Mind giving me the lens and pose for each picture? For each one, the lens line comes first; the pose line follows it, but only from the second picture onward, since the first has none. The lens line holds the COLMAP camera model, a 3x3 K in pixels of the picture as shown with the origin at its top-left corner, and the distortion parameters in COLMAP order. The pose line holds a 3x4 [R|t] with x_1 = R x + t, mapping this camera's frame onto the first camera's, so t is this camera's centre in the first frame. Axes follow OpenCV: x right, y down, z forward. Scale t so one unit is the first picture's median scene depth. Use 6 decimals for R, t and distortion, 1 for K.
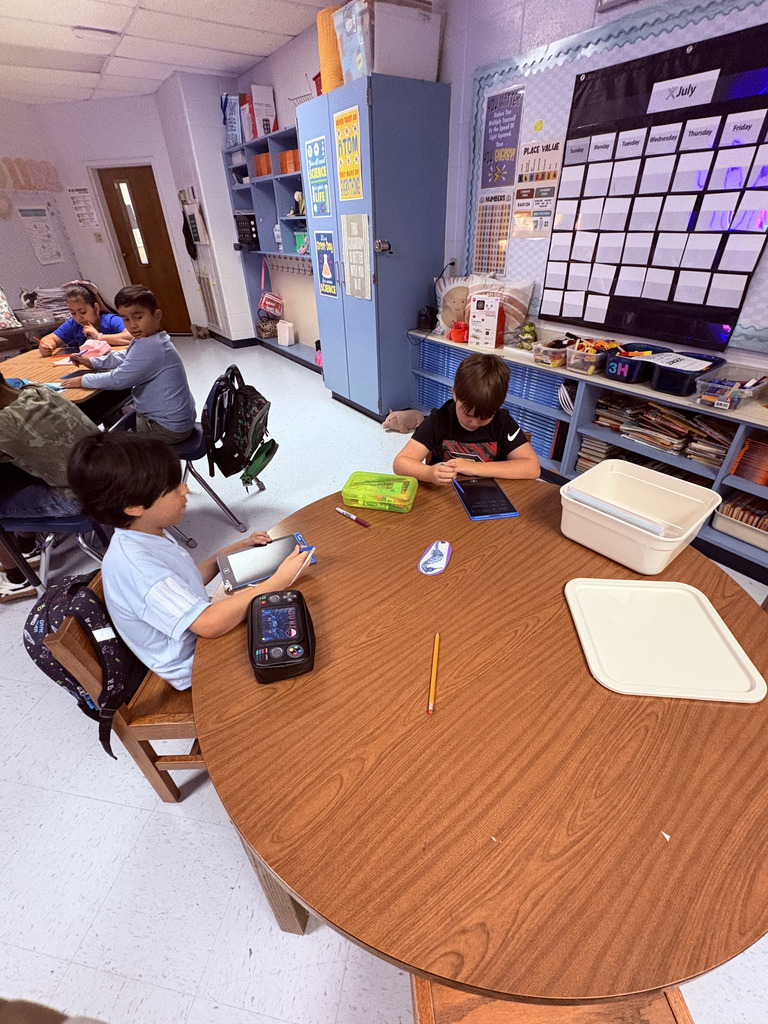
lens RADIAL K [[446.5, 0, 382.2], [0, 446.5, 516.1], [0, 0, 1]] dist [-0.000895, 0.000301]
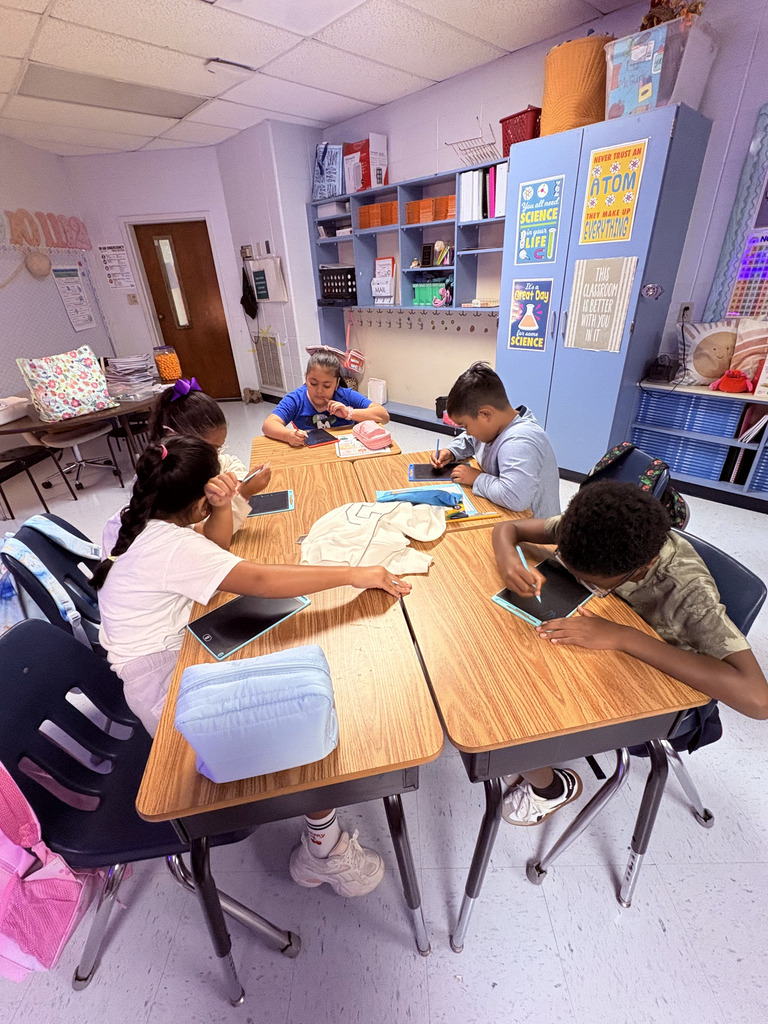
lens RADIAL K [[446.5, 0, 388.0], [0, 446.5, 515.2], [0, 0, 1]] dist [-0.000895, 0.000301]
pose [[0.984892, -0.101038, 0.140637, -0.541221], [0.113995, 0.989635, -0.087333, -0.124762], [-0.130355, 0.102046, 0.986202, 0.202549]]
